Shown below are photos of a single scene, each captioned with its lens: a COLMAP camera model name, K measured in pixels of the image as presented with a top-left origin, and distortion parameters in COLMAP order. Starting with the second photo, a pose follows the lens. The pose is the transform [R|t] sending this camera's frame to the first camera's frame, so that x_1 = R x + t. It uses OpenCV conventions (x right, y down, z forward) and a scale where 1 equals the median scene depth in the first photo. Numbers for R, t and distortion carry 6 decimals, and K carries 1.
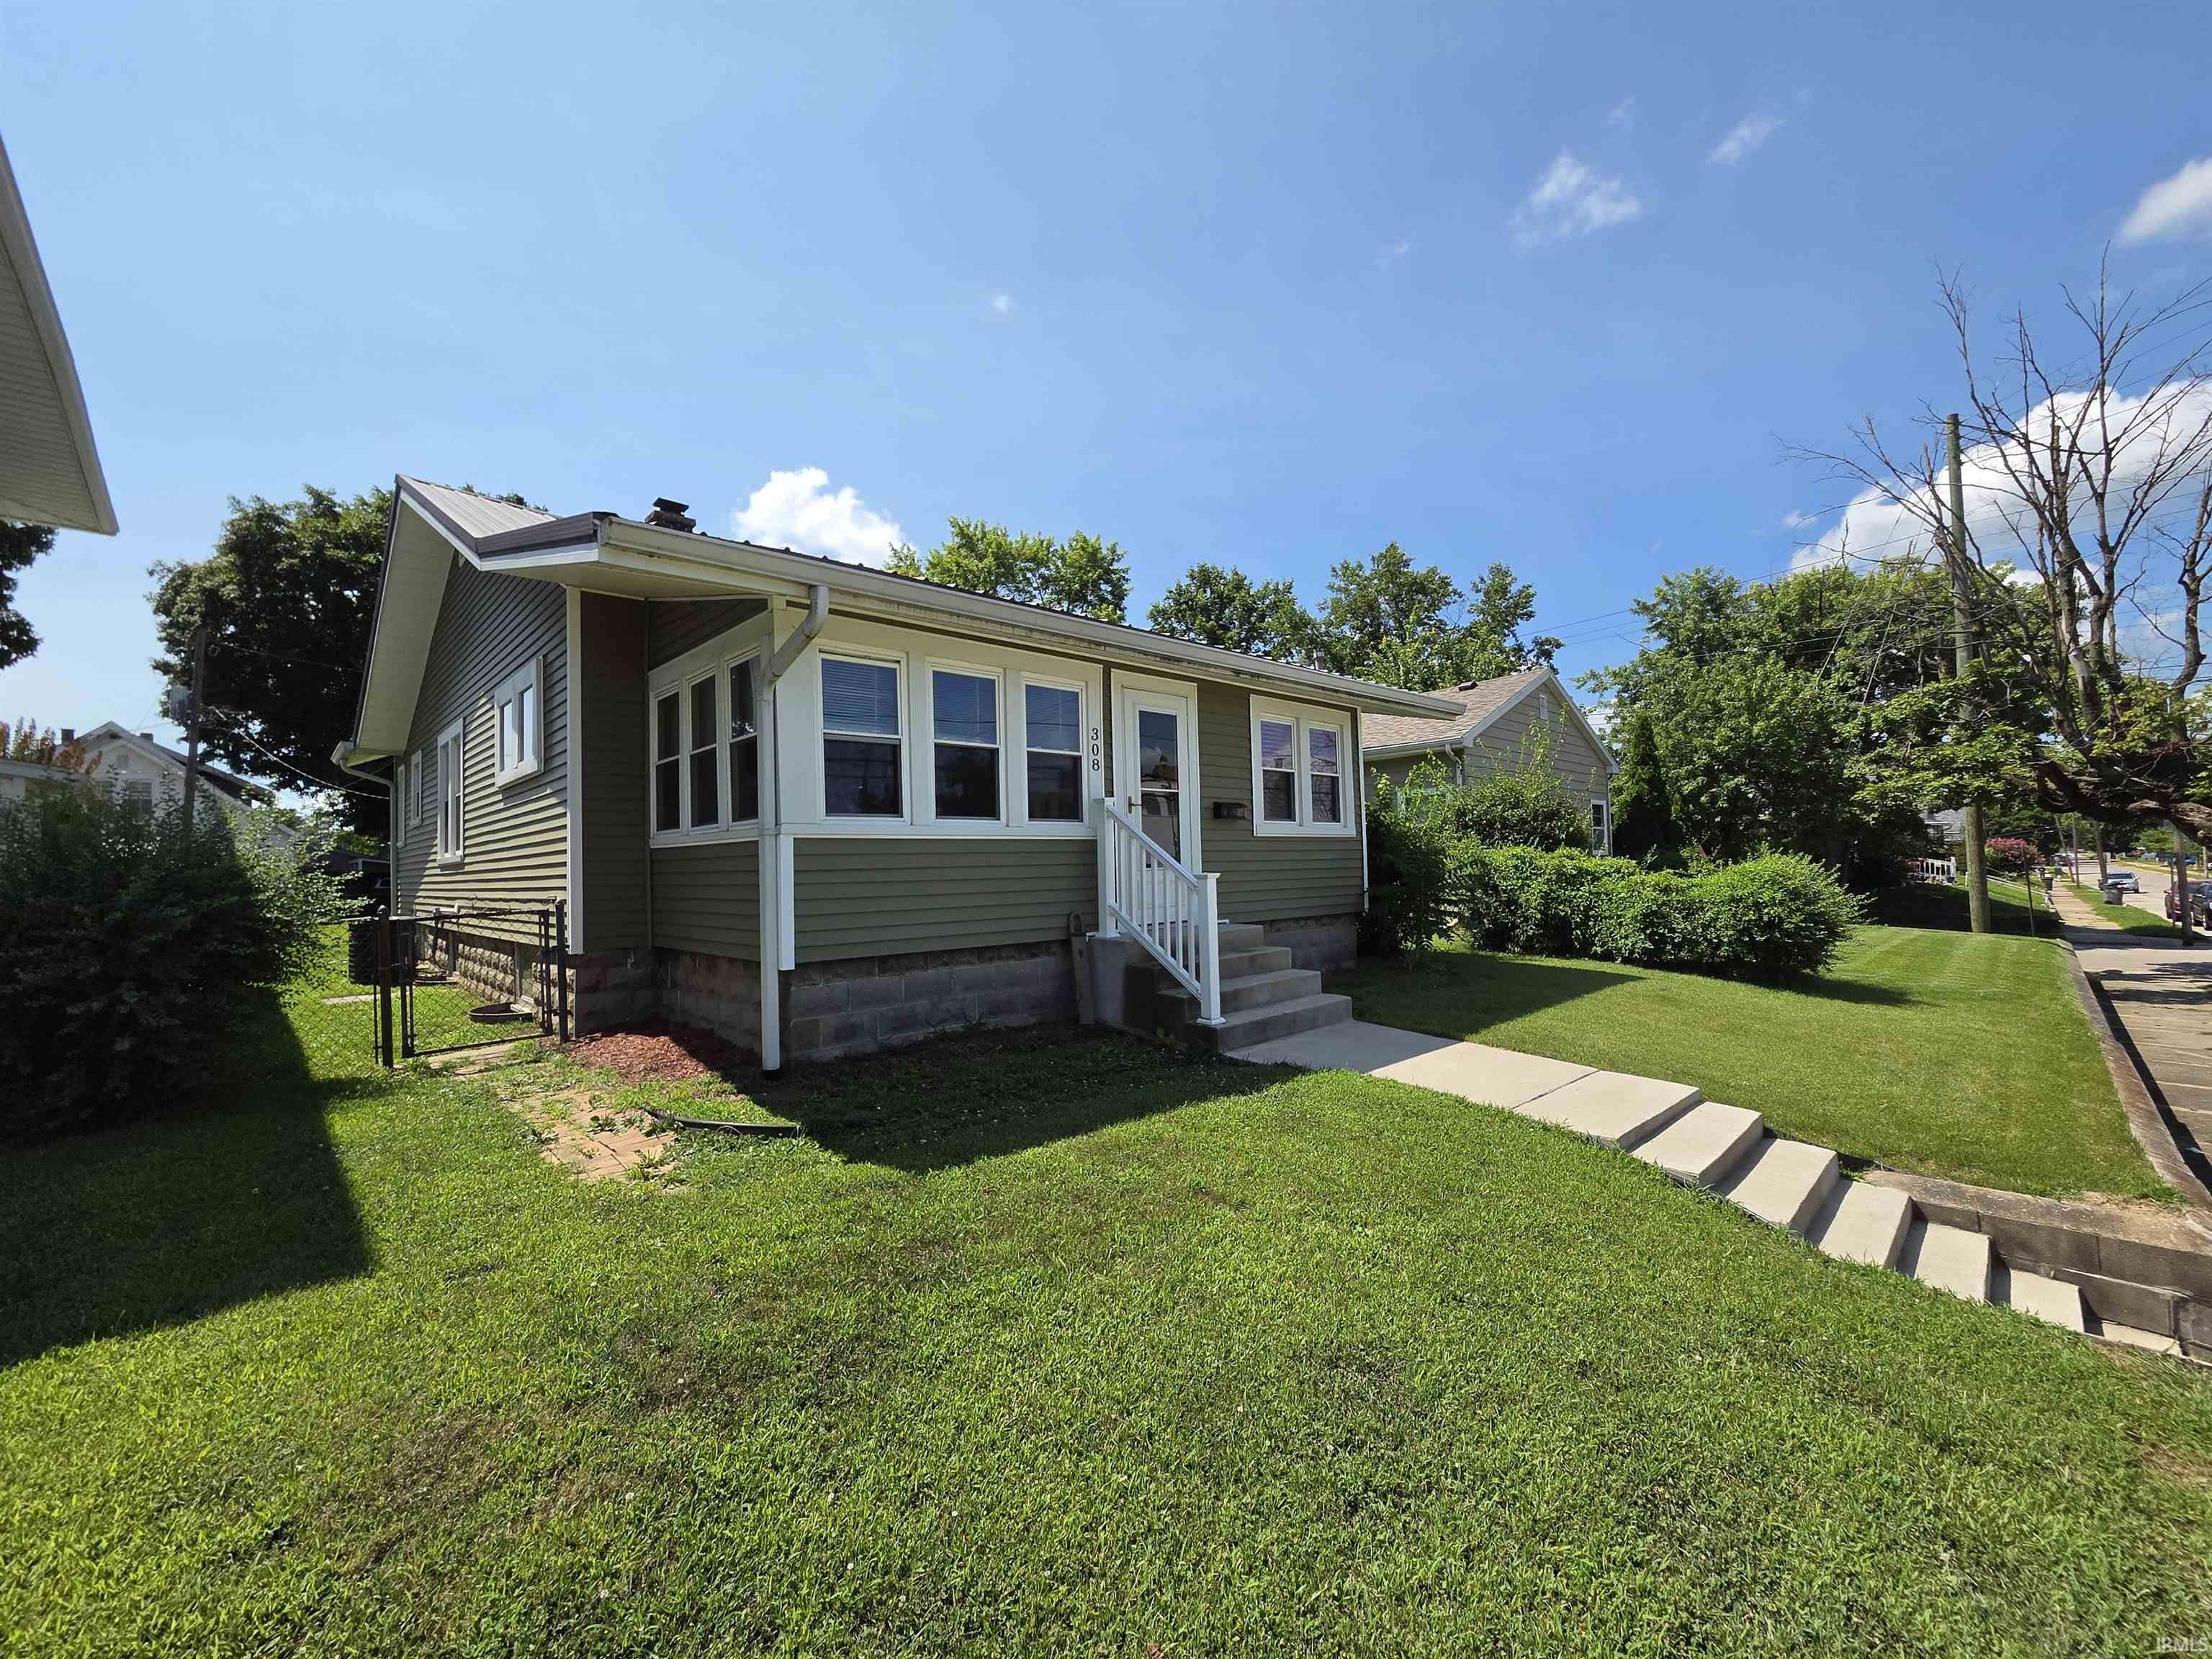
lens RADIAL K [[898.1, 0, 1113.3], [0, 898.1, 827.9], [0, 0, 1]] dist [-0.002166, -0.000049]
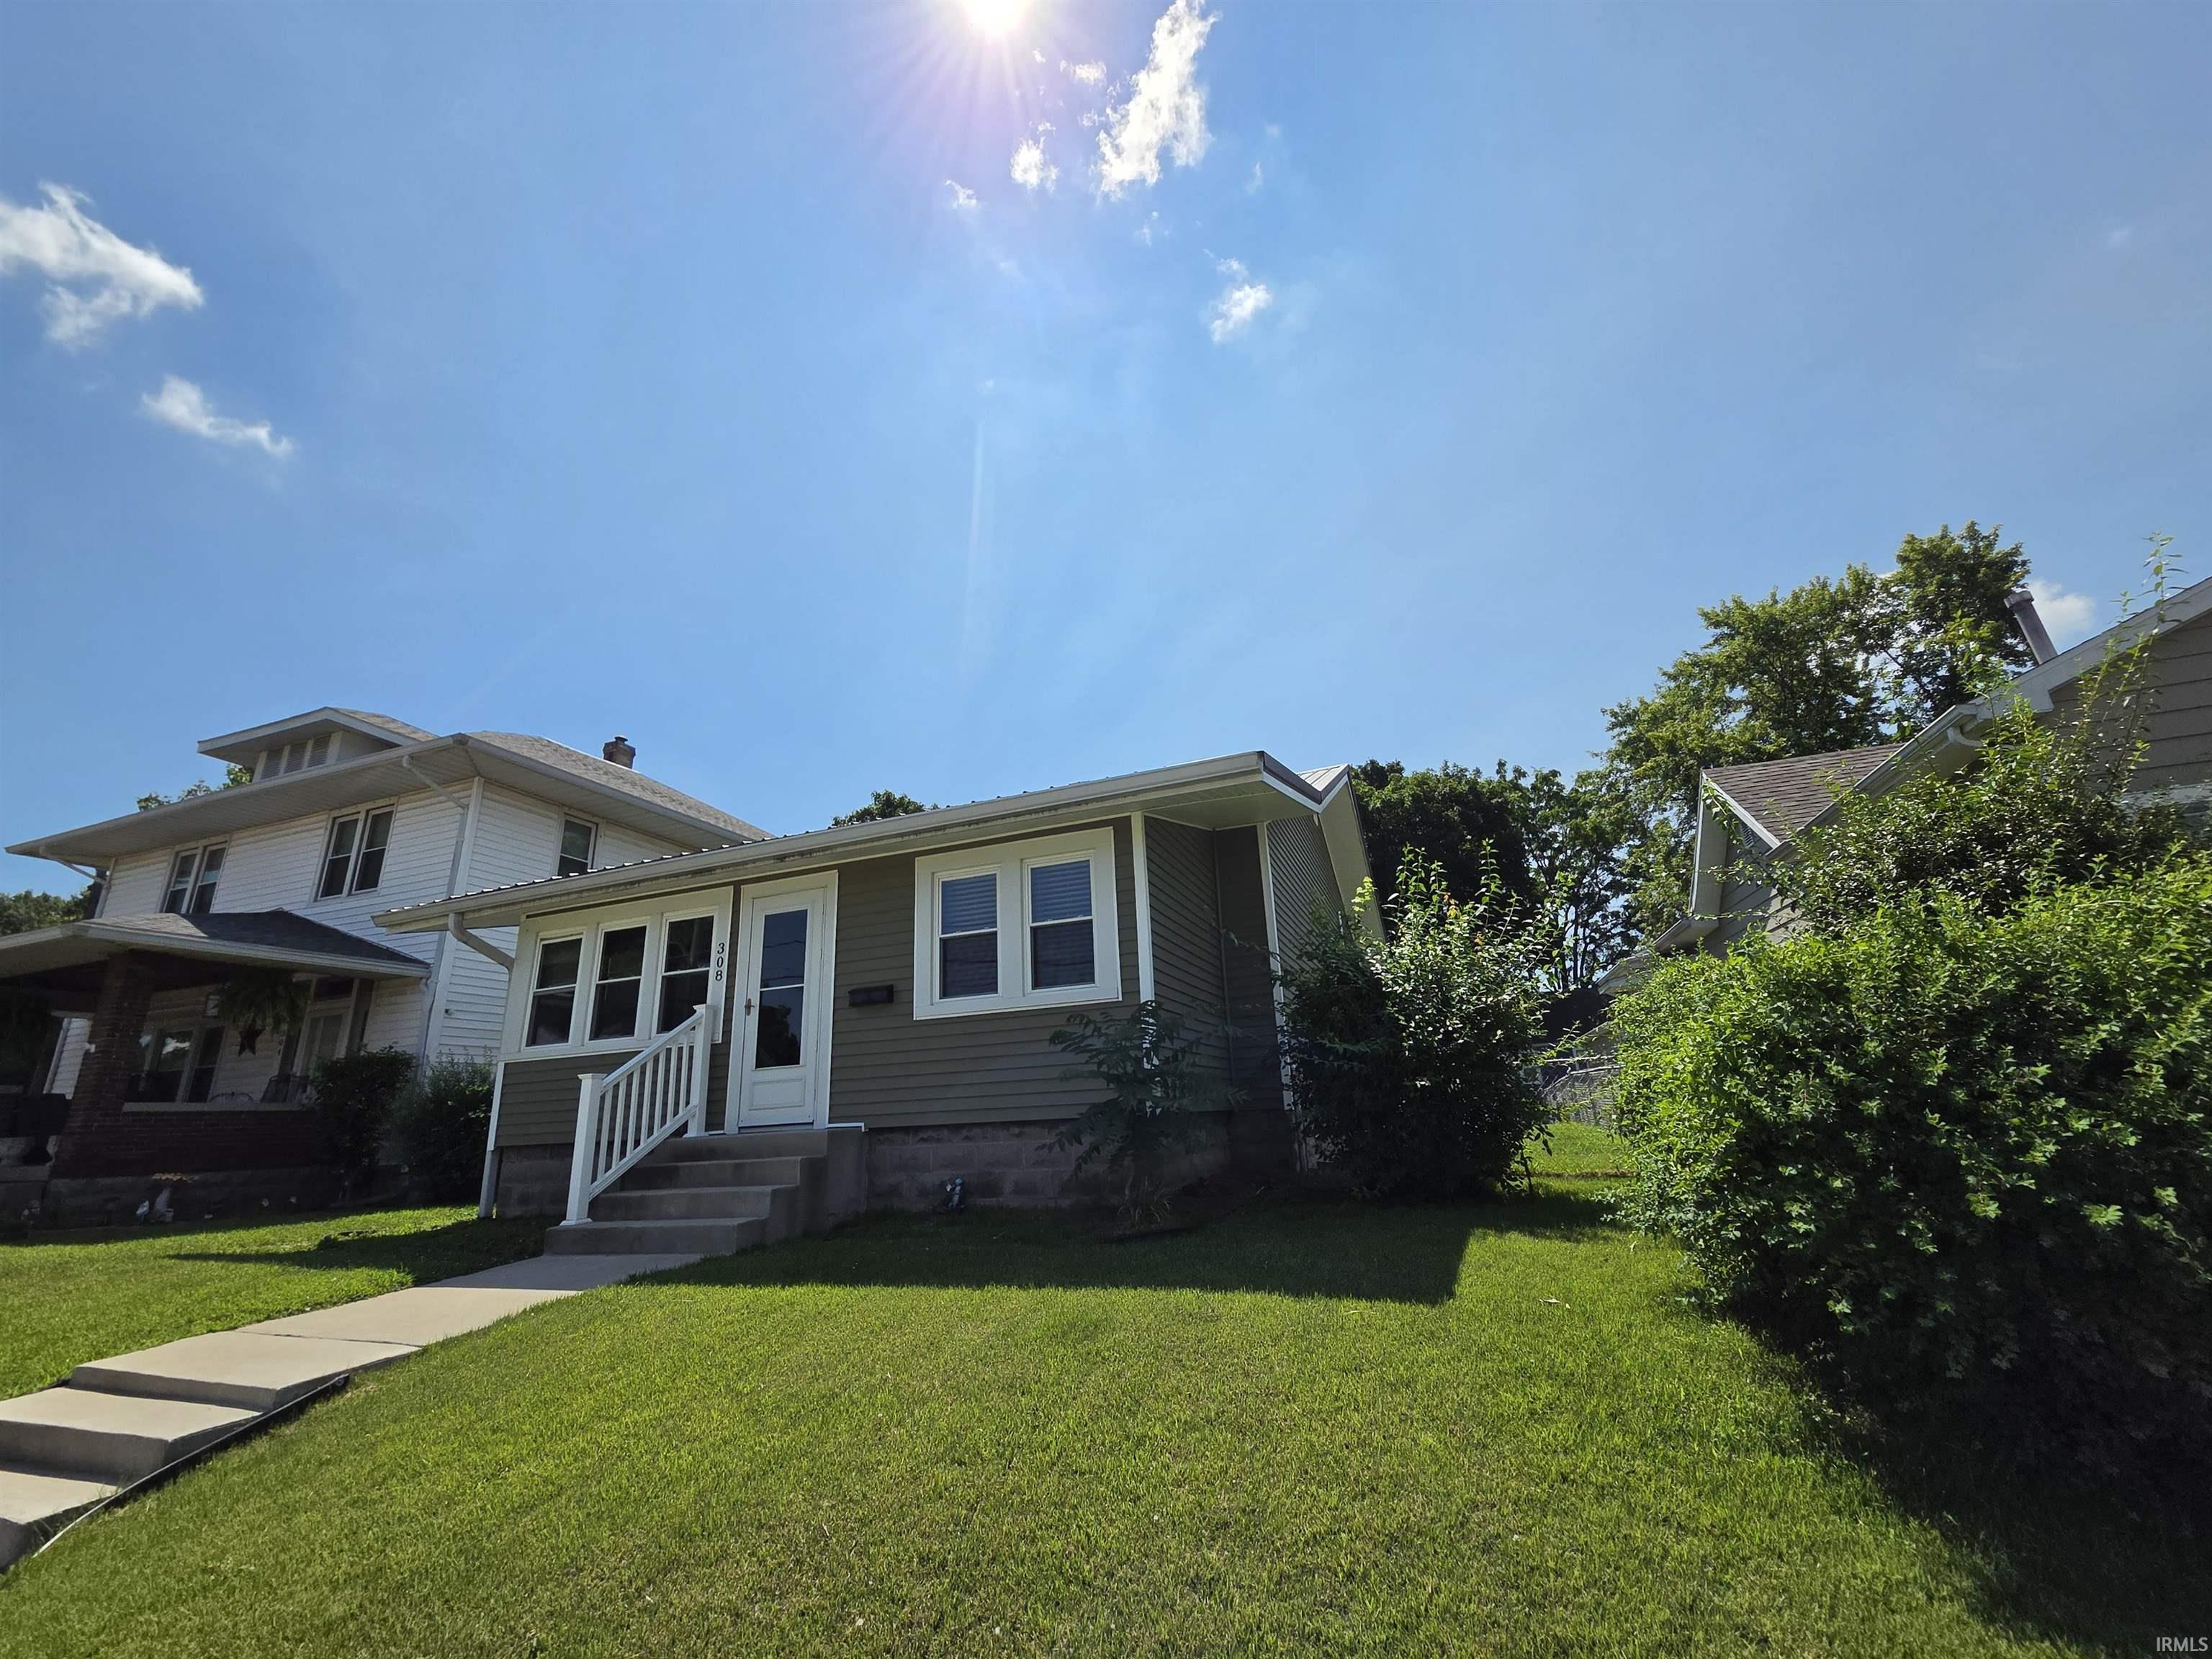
lens RADIAL K [[902.3, 0, 1115.9], [0, 902.3, 835.6], [0, 0, 1]] dist [-0.000533, 0.000090]
pose [[0.438532, -0.264565, -0.858891, 1.164420], [0.077024, 0.963236, -0.257380, 0.085580], [0.895409, 0.046714, 0.442788, 0.903189]]
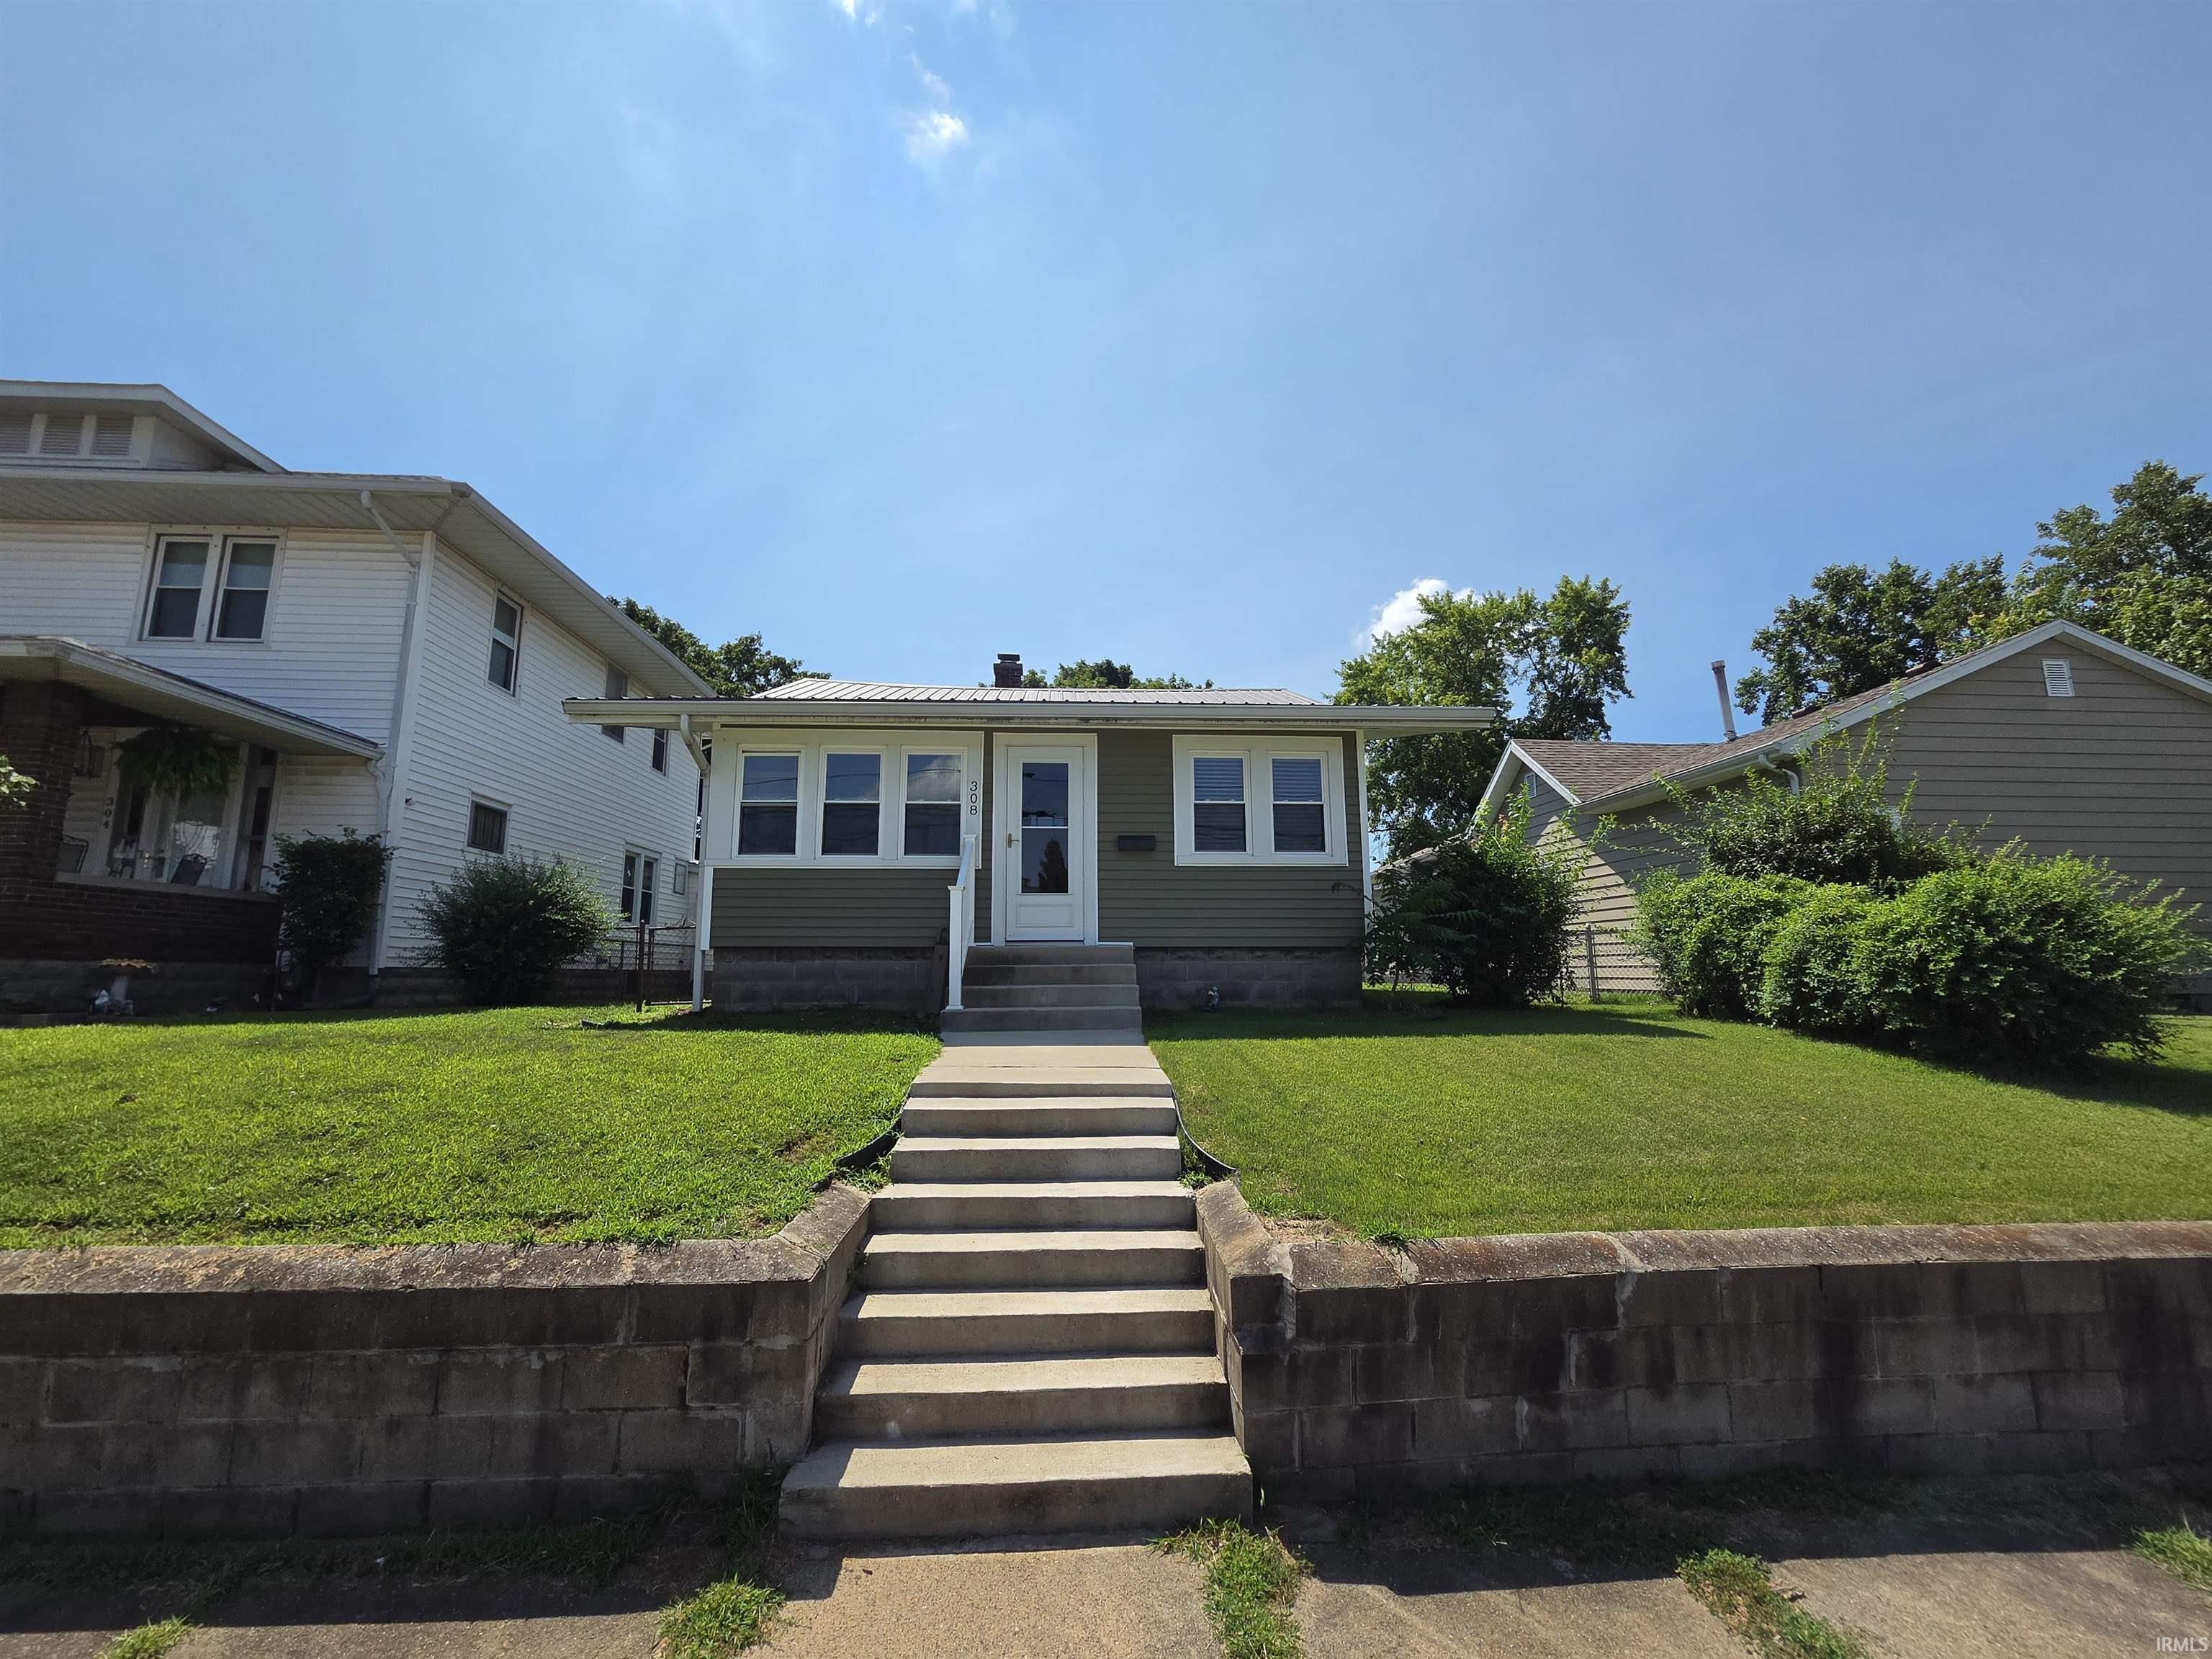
lens RADIAL K [[898.1, 0, 1113.3], [0, 898.1, 827.9], [0, 0, 1]] dist [-0.002166, -0.000049]
pose [[0.765292, -0.080719, -0.638603, 0.897524], [0.013002, 0.993842, -0.110040, 0.092148], [0.643552, 0.075910, 0.761628, 0.164479]]
